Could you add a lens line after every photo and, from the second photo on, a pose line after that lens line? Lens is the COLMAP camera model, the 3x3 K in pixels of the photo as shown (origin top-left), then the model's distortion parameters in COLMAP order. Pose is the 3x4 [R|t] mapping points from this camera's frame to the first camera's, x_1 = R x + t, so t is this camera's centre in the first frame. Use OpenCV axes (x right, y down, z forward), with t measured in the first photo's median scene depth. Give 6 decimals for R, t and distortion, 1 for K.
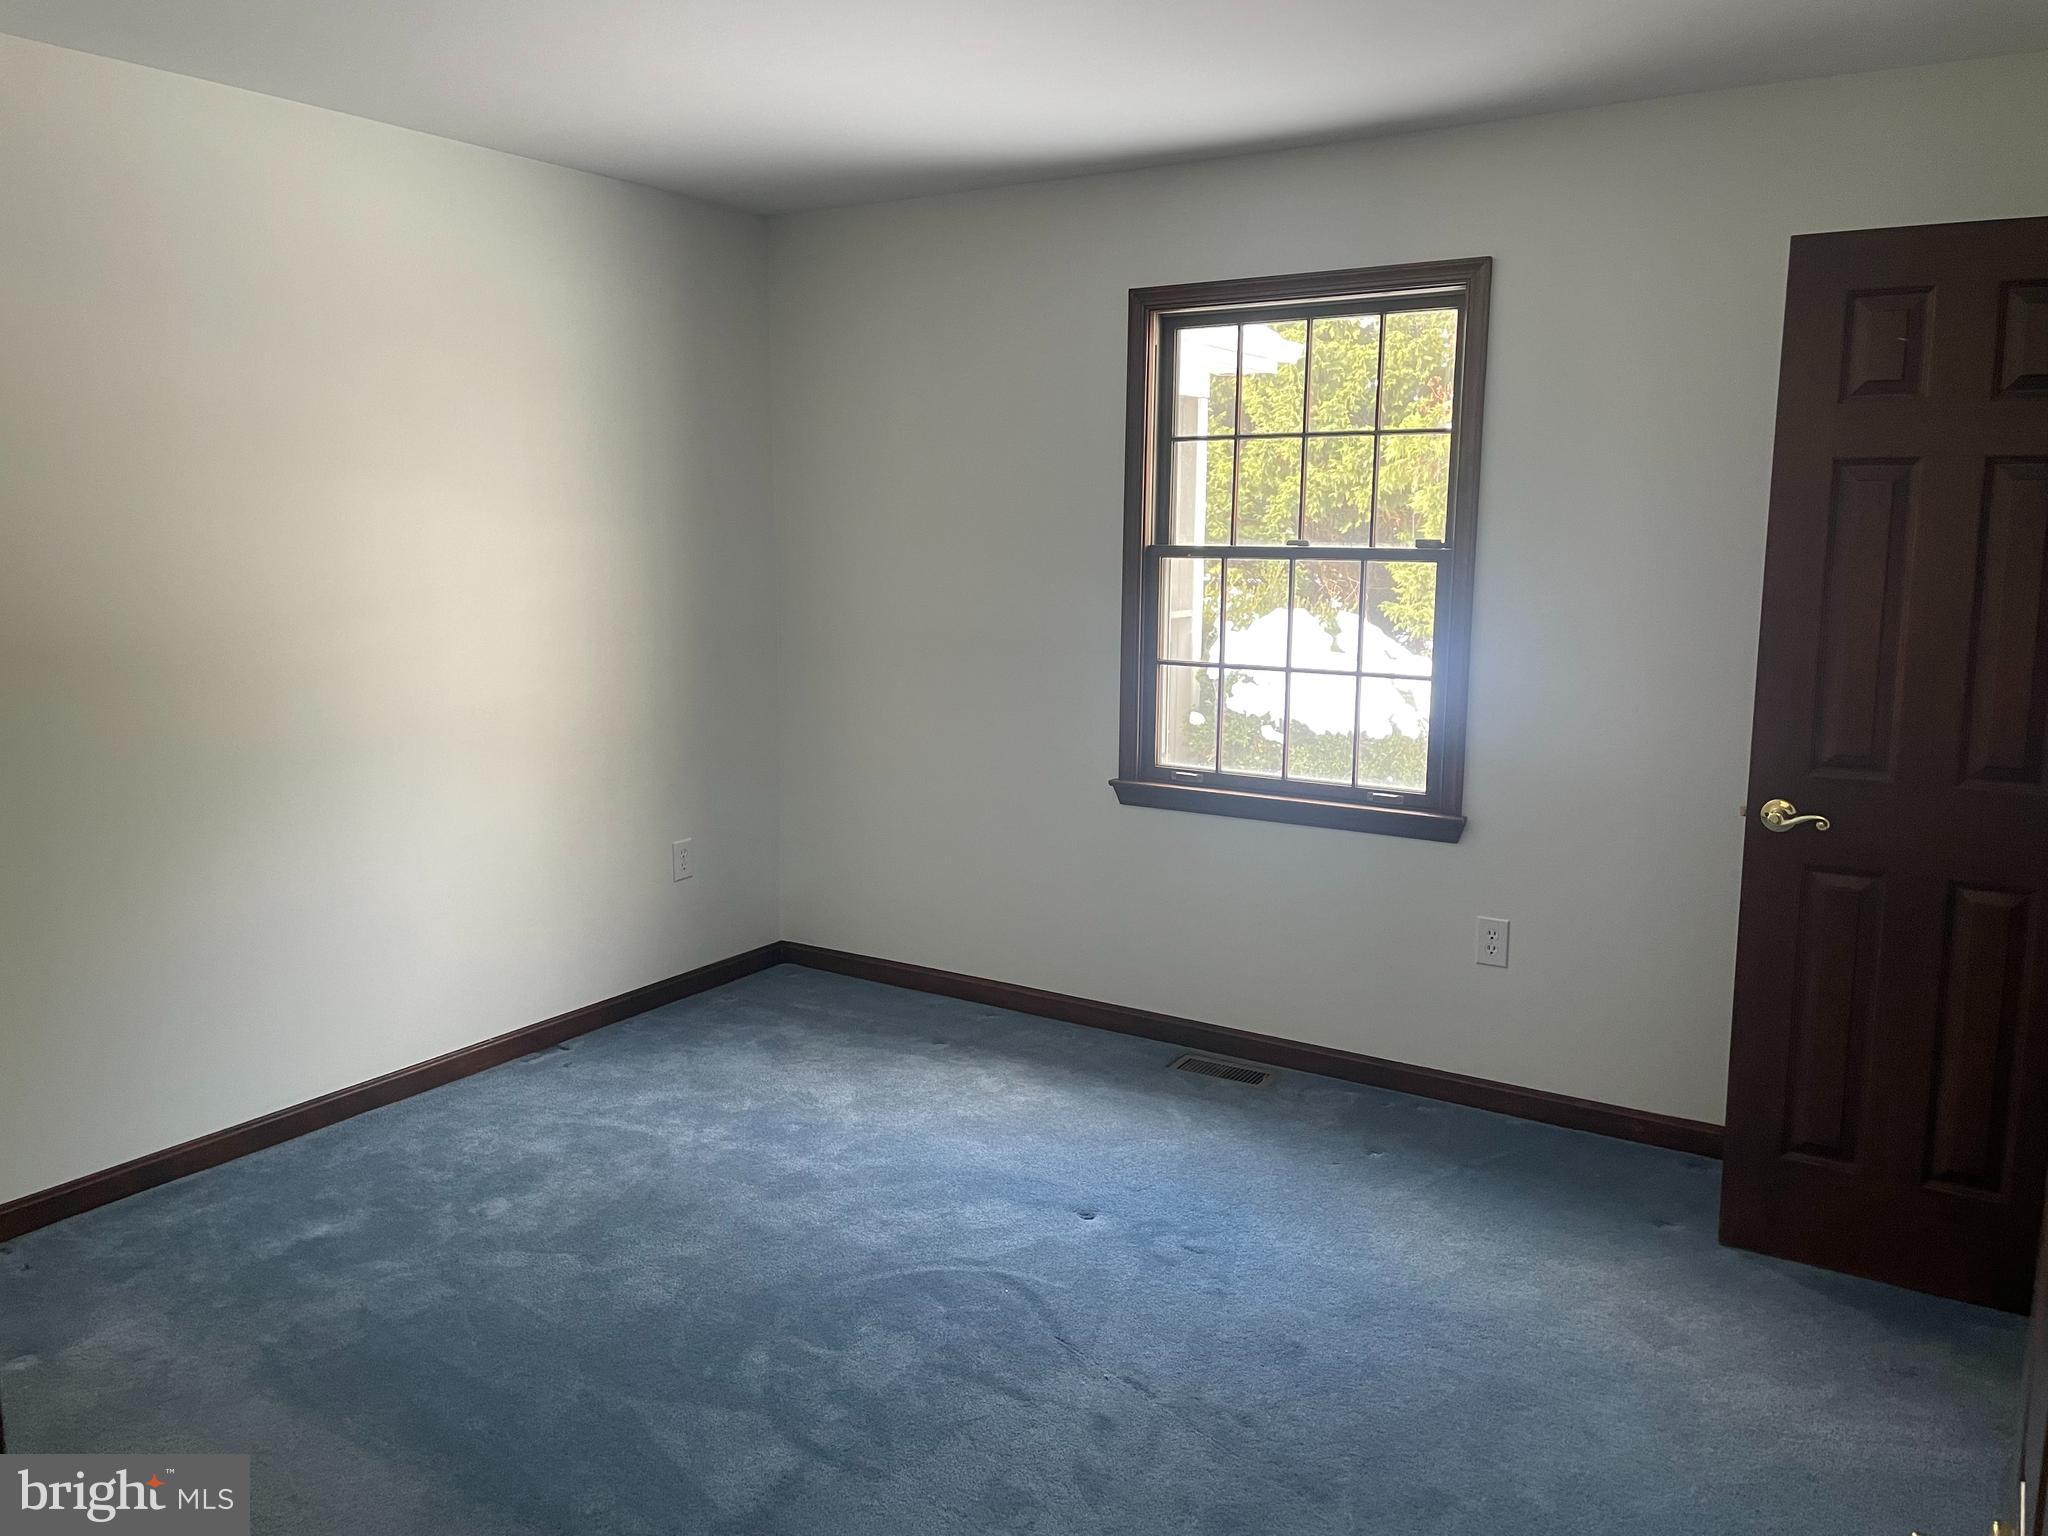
lens RADIAL K [[1571.5, 0, 1014.0], [0, 1571.5, 776.3], [0, 0, 1]] dist [0.105185, -0.134128]
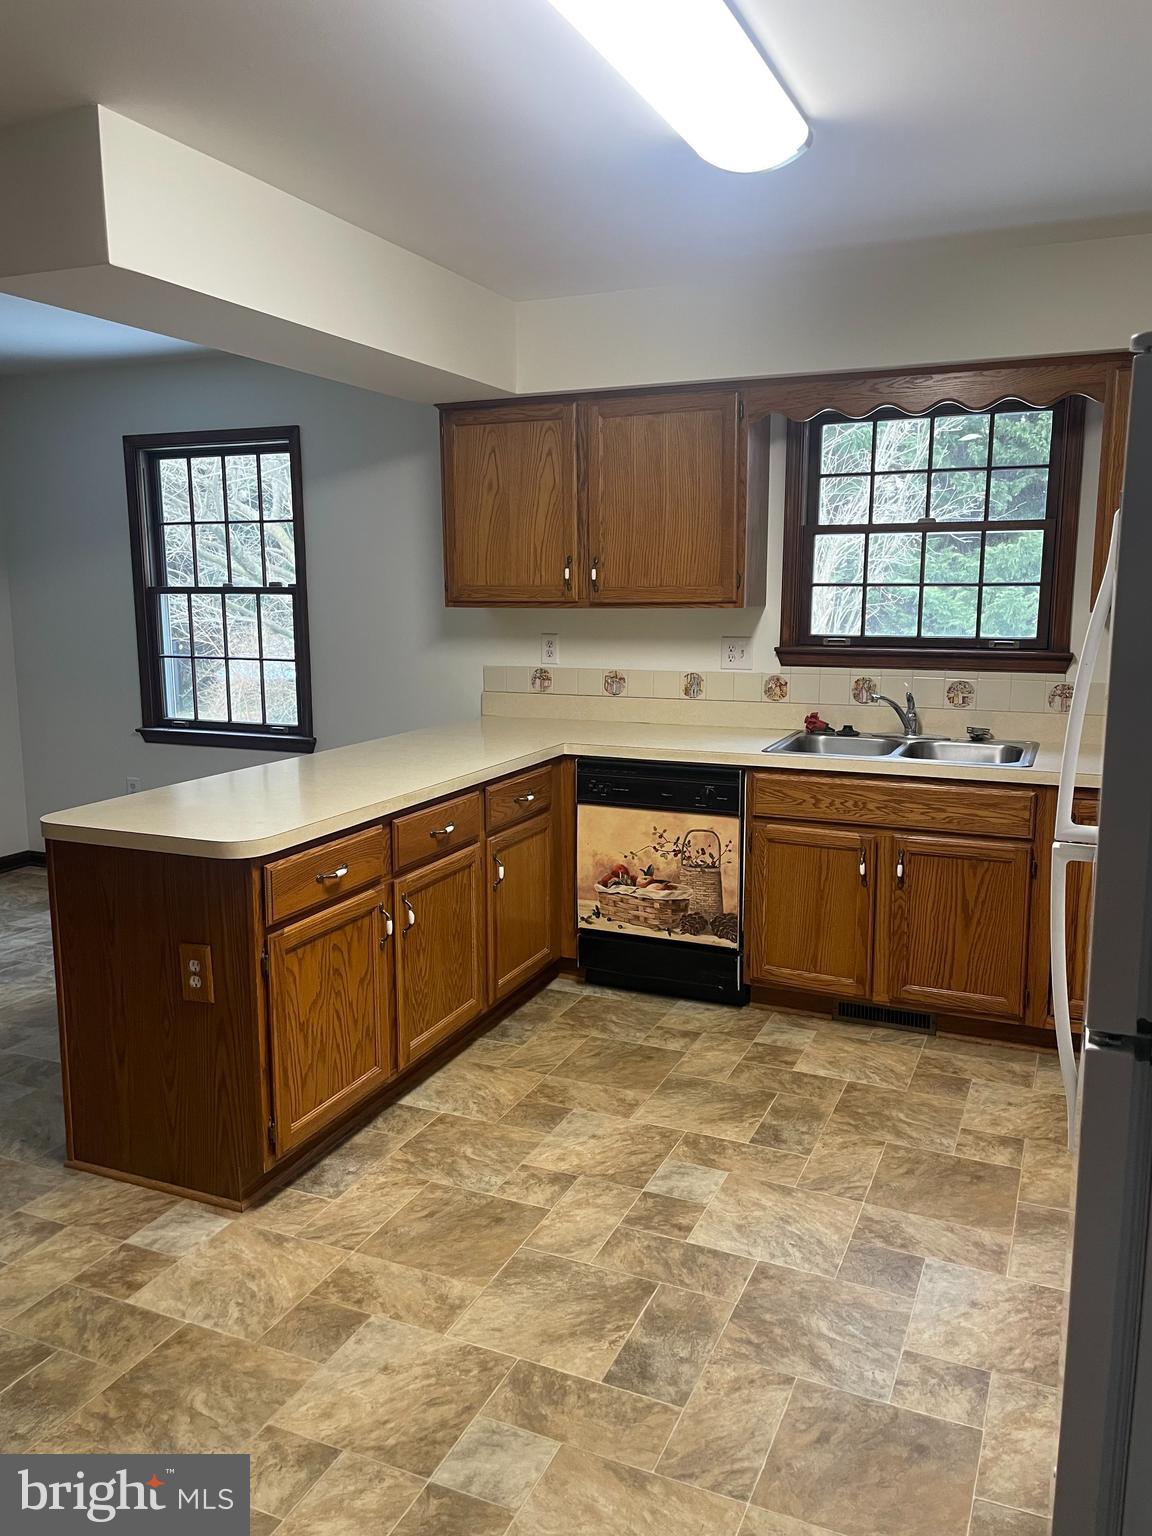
lens RADIAL K [[1164.0, 0, 575.7], [0, 1164.0, 758.0], [0, 0, 1]] dist [0.098969, -0.123938]
pose [[0.990047, -0.034841, 0.136357, 0.371588], [0.035439, 0.999370, -0.001964, 0.057594], [-0.136203, 0.006777, 0.990658, -0.321617]]
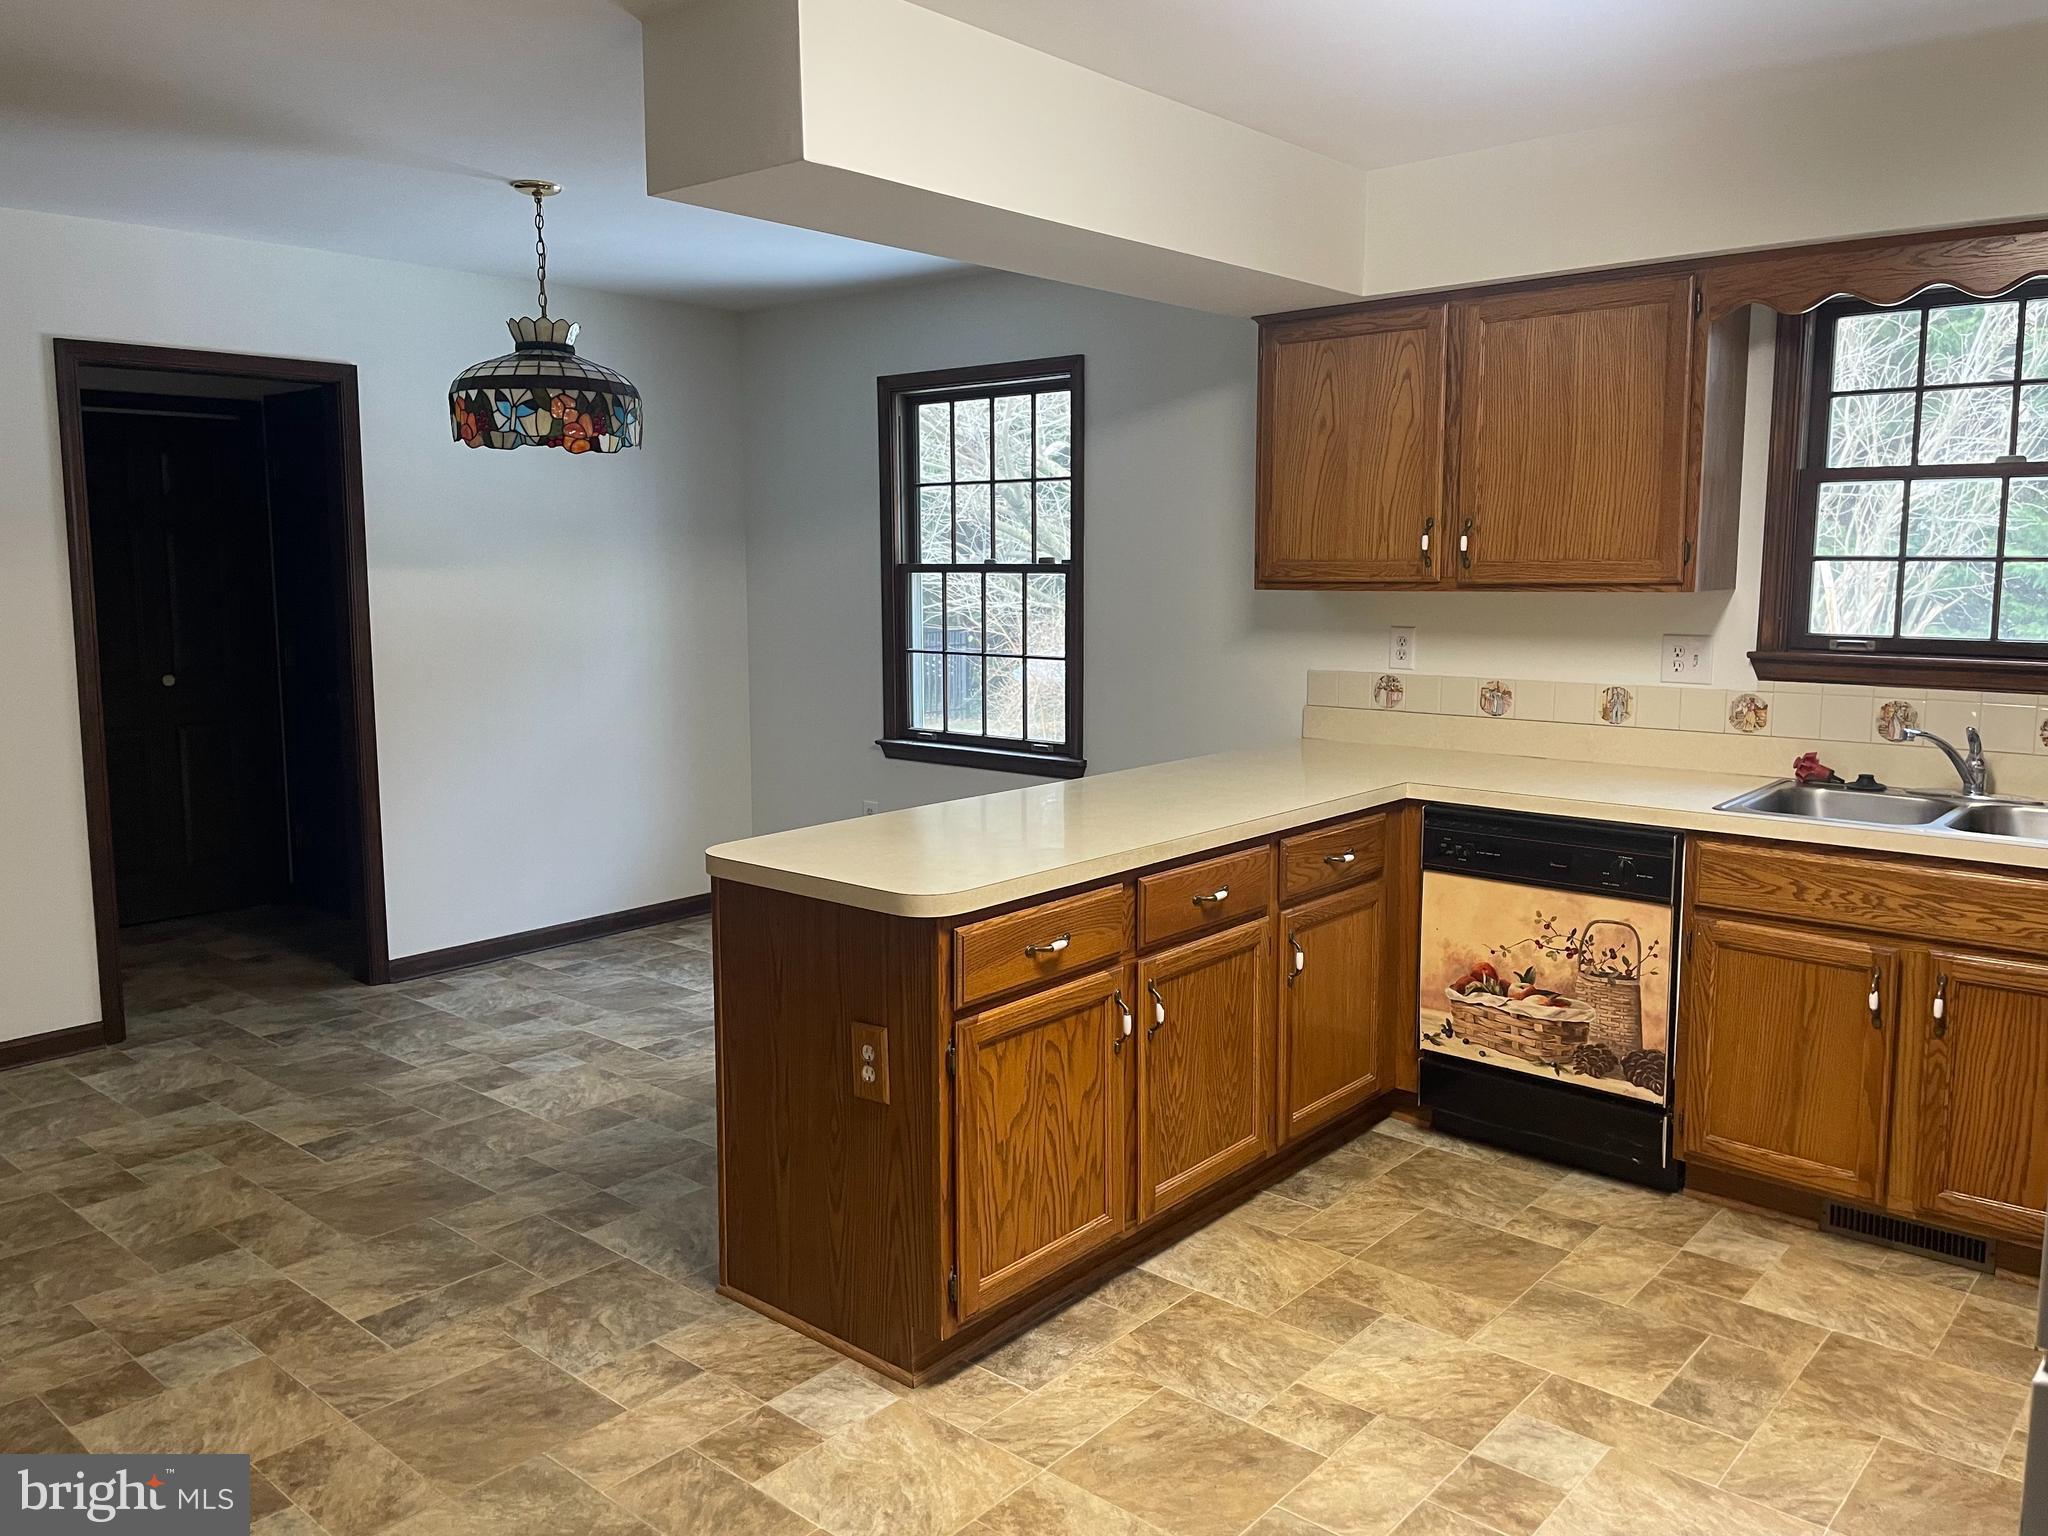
lens RADIAL K [[1552.0, 0, 1025.8], [0, 1552.0, 734.5], [0, 0, 1]] dist [0.098969, -0.123938]
pose [[0.987453, 0.004547, -0.157850, 0.417360], [-0.011127, 0.999104, -0.040828, 0.054675], [0.157523, 0.042073, 0.986619, -0.298754]]
